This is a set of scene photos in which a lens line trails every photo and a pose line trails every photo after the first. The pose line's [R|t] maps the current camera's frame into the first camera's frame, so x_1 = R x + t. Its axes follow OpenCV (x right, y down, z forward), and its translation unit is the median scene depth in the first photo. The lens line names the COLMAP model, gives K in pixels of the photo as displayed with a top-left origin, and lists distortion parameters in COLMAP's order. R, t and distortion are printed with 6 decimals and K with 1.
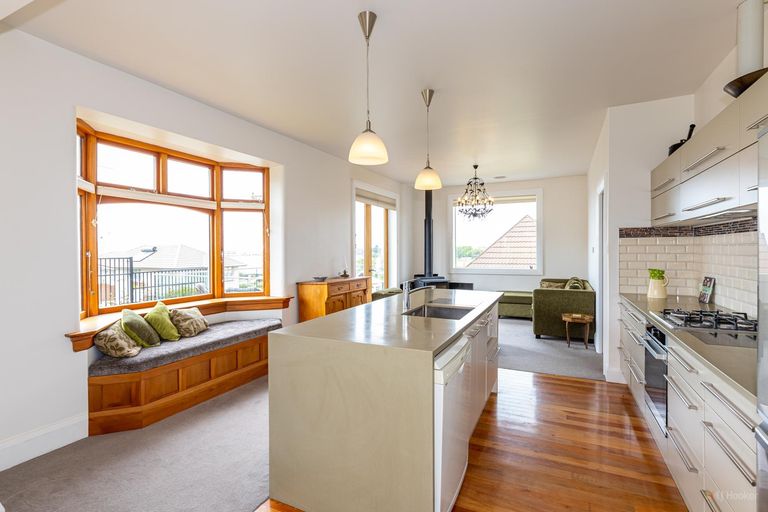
lens RADIAL K [[371.1, 0, 384.2], [0, 371.1, 256.7], [0, 0, 1]] dist [-0.002567, -0.000586]
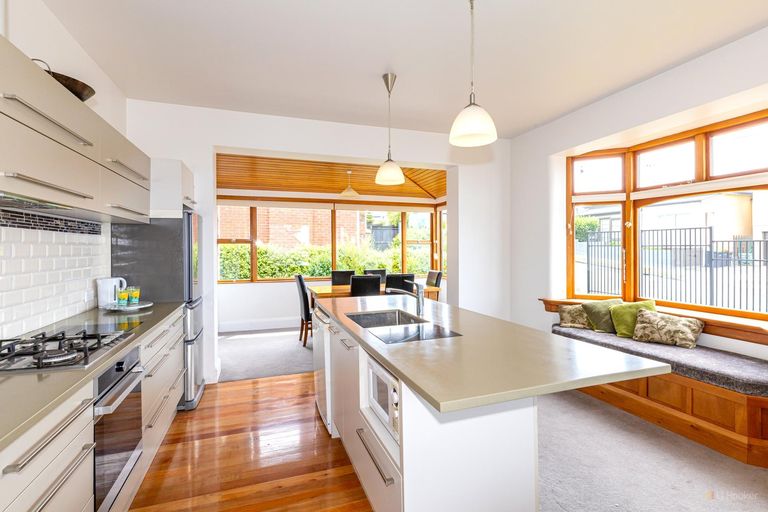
lens RADIAL K [[371.1, 0, 391.0], [0, 371.1, 250.9], [0, 0, 1]] dist [-0.002567, -0.000586]
pose [[-0.702430, 0.003316, -0.711745, 0.561994], [-0.008030, 0.999889, 0.012583, -0.015114], [0.711708, 0.014554, -0.702325, 1.192527]]
